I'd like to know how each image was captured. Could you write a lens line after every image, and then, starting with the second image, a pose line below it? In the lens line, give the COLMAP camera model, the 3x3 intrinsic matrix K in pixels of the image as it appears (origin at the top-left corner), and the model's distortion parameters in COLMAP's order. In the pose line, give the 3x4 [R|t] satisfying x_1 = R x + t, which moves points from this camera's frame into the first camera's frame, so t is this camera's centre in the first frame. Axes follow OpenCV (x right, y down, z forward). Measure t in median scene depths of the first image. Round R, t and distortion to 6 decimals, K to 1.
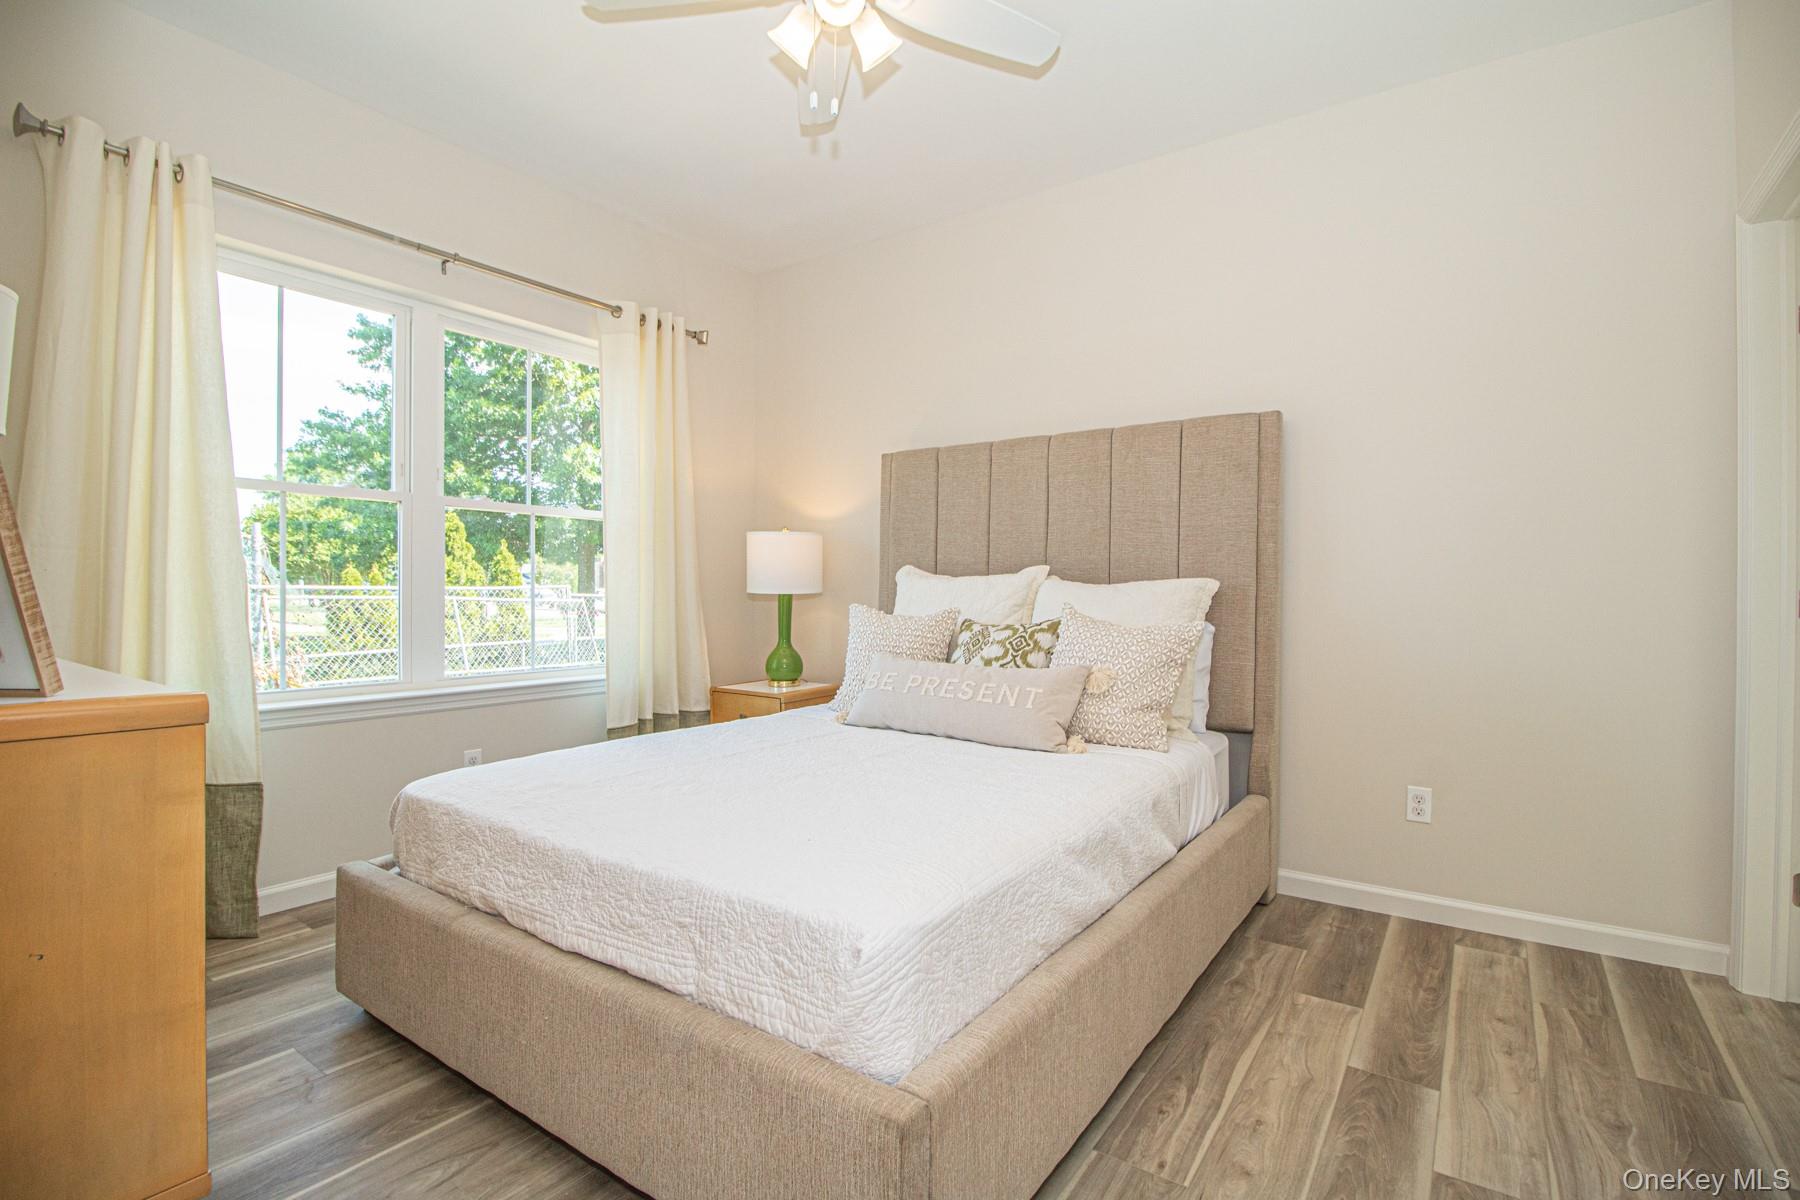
lens RADIAL K [[858.8, 0, 900.0], [0, 858.8, 600.0], [0, 0, 1]] dist [0.001233, -0.012536]
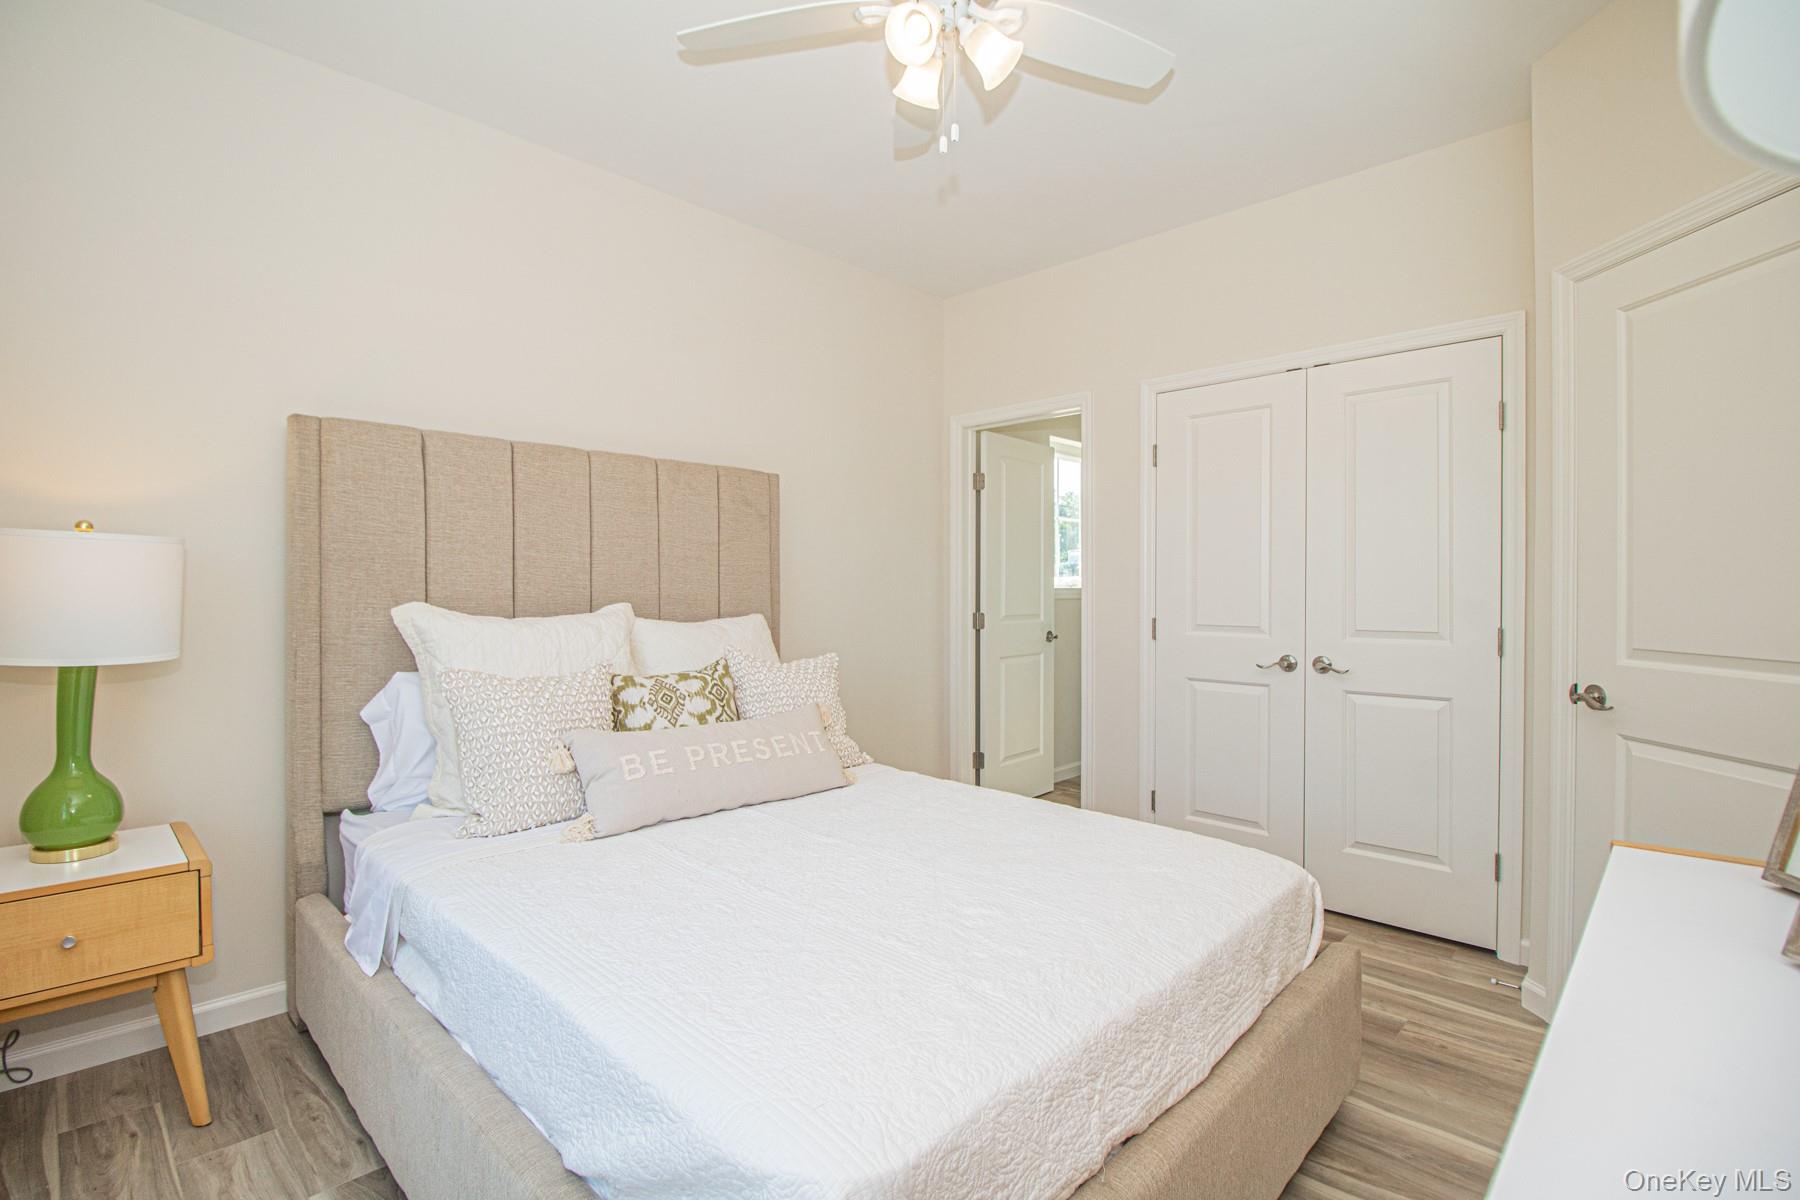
lens RADIAL K [[858.8, 0, 900.0], [0, 858.8, 600.0], [0, 0, 1]] dist [0.001233, -0.012536]
pose [[0.128582, -0.025425, 0.991373, -0.669238], [0.010991, 0.999646, 0.024212, -0.061529], [-0.991638, 0.007783, 0.128816, 0.609683]]
